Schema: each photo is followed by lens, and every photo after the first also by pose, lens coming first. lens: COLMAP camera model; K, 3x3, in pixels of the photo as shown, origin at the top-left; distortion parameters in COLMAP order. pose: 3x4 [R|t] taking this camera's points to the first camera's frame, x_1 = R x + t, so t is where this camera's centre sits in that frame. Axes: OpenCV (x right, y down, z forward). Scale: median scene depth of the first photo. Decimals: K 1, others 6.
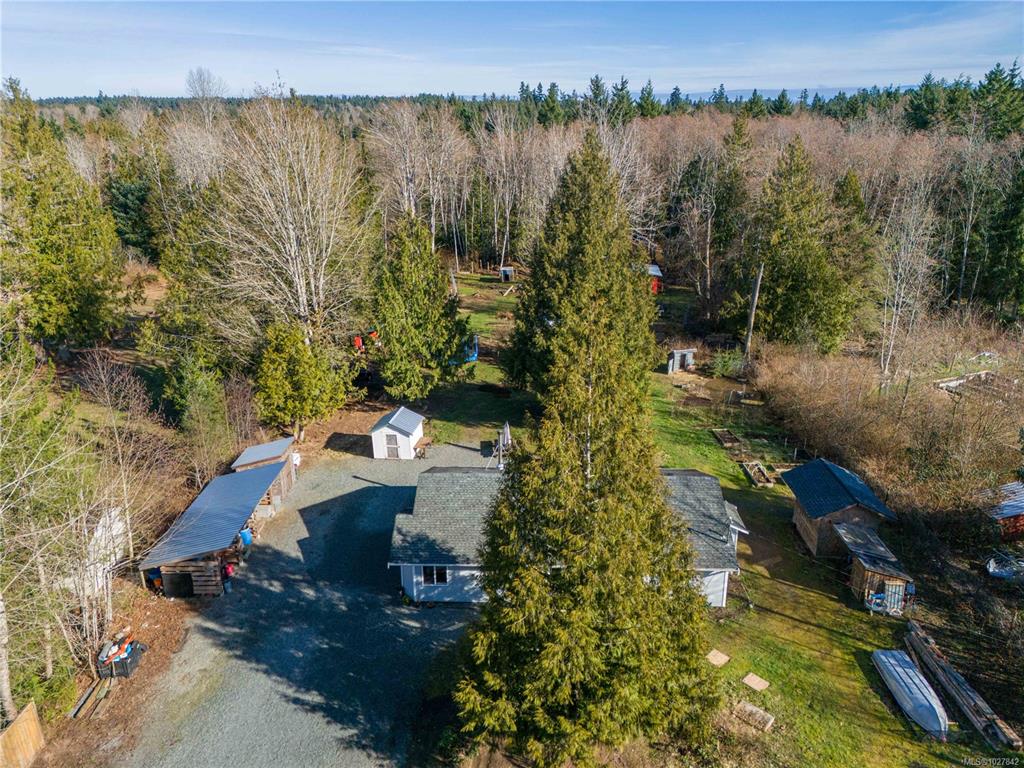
lens RADIAL K [[742.8, 0, 512.0], [0, 742.8, 384.0], [0, 0, 1]] dist [0.084428, -0.083916]
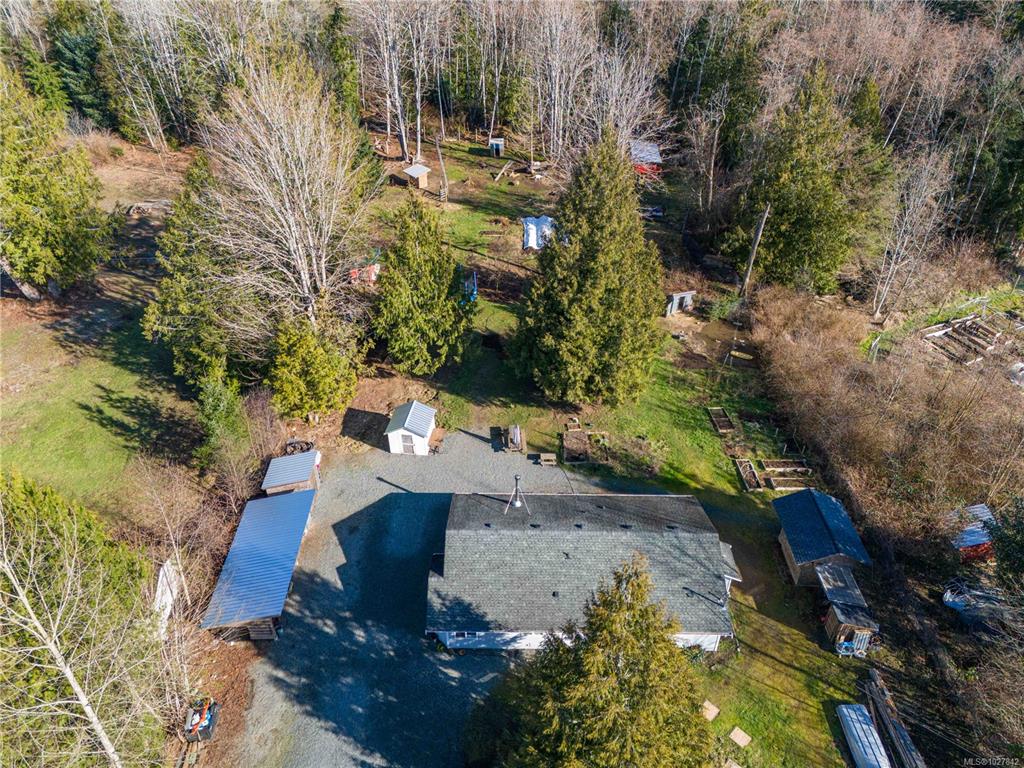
lens RADIAL K [[742.8, 0, 512.0], [0, 742.8, 384.0], [0, 0, 1]] dist [0.084428, -0.083916]
pose [[0.999434, -0.005703, 0.033145, -0.047025], [-0.004084, 0.957646, 0.287920, -0.295719], [-0.033383, -0.287892, 0.957081, 0.011321]]
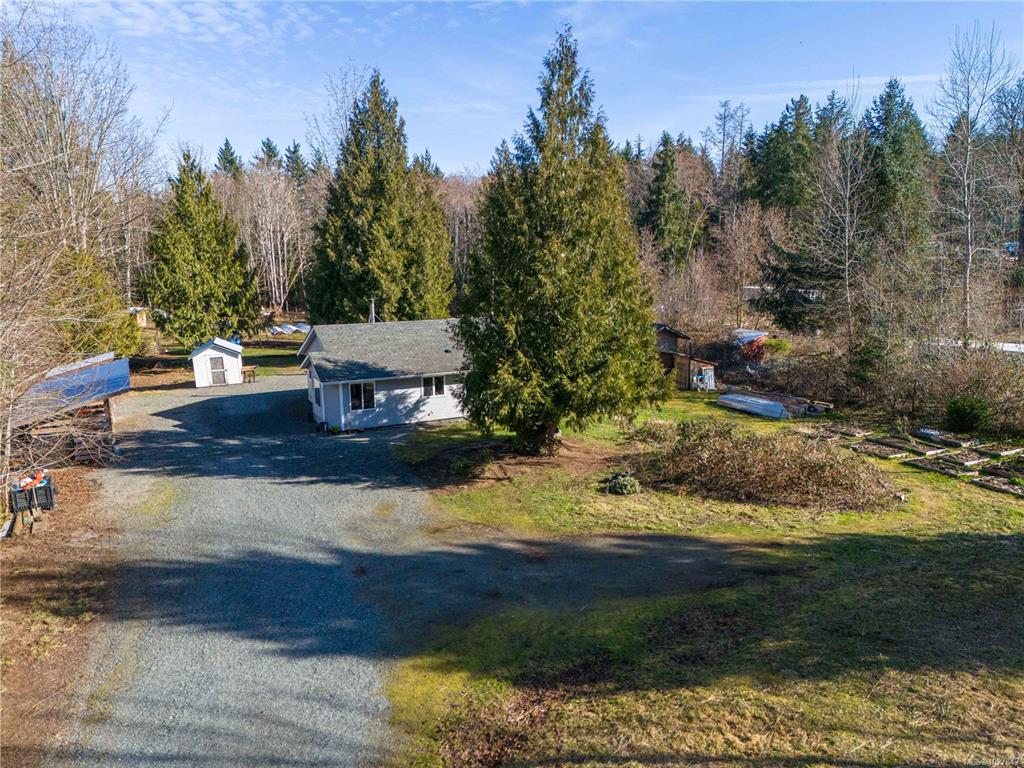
lens RADIAL K [[742.8, 0, 512.0], [0, 742.8, 384.0], [0, 0, 1]] dist [0.084428, -0.083916]
pose [[0.881030, -0.089028, 0.464607, -0.269479], [0.164204, 0.978620, -0.123857, 0.271206], [-0.443647, 0.185412, 0.876812, 0.019182]]
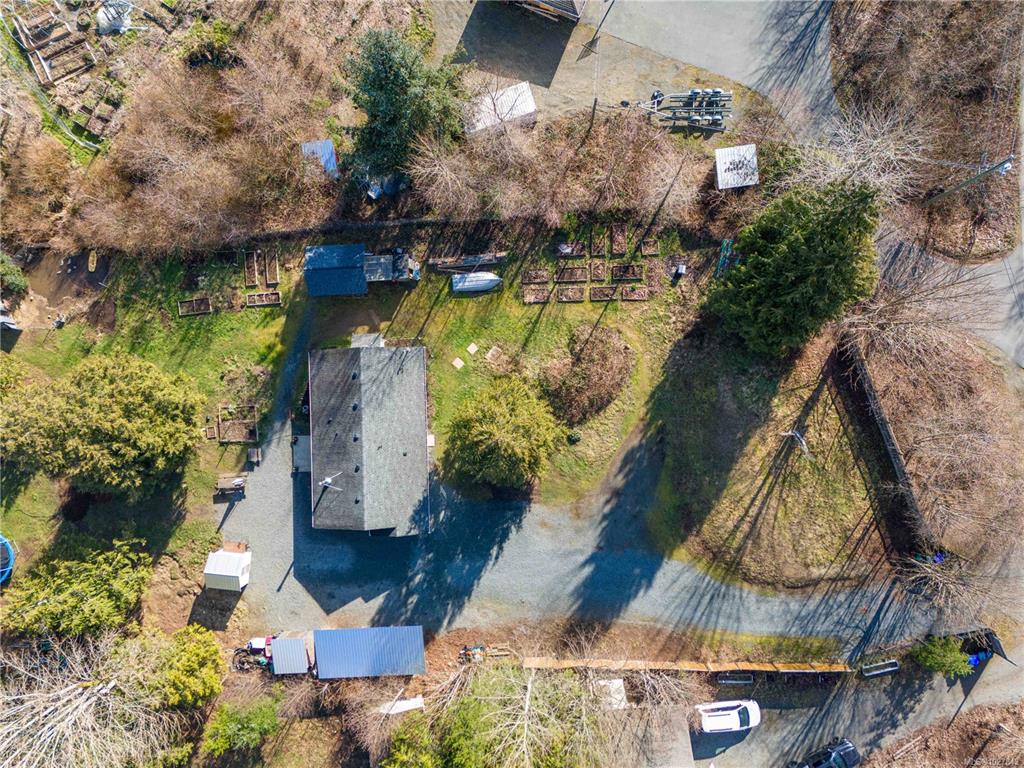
lens RADIAL K [[742.8, 0, 512.0], [0, 742.8, 384.0], [0, 0, 1]] dist [0.084428, -0.083916]
pose [[-0.066758, -0.996780, 0.044417, 0.071311], [0.380001, 0.015762, 0.924852, -0.930927], [-0.922574, 0.078620, 0.377725, 0.055194]]
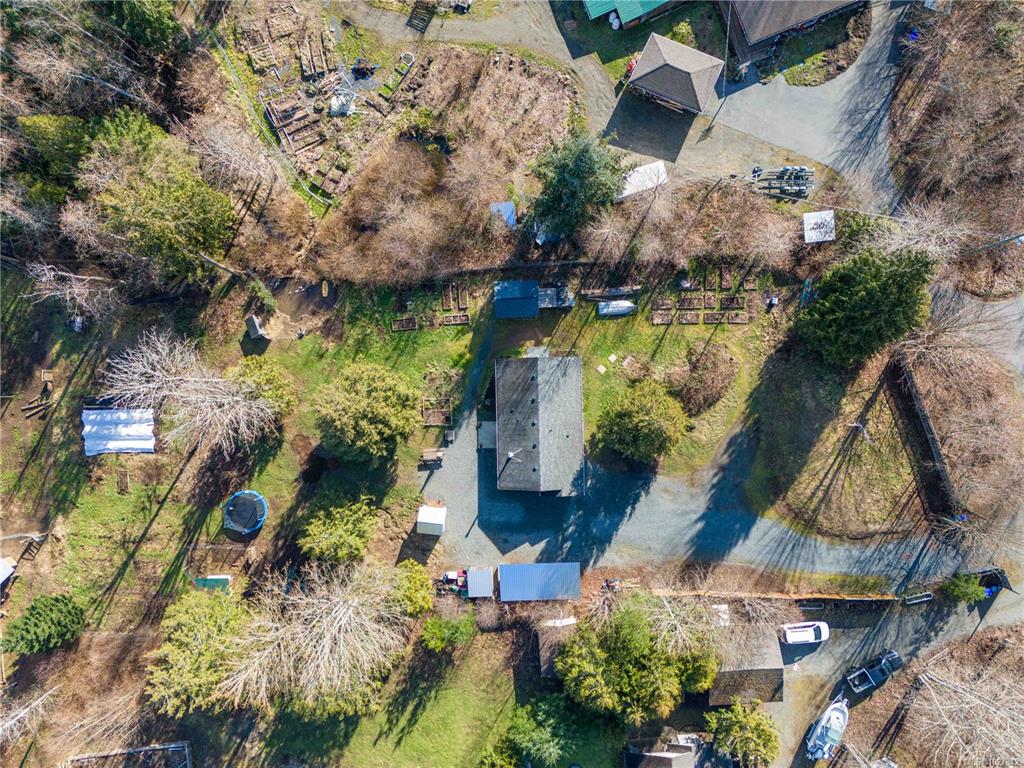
lens RADIAL K [[742.8, 0, 512.0], [0, 742.8, 384.0], [0, 0, 1]] dist [0.084428, -0.083916]
pose [[-0.054066, -0.997913, 0.035299, 0.086806], [0.374880, 0.012479, 0.926989, -1.442508], [-0.925495, 0.063351, 0.373423, 0.179534]]
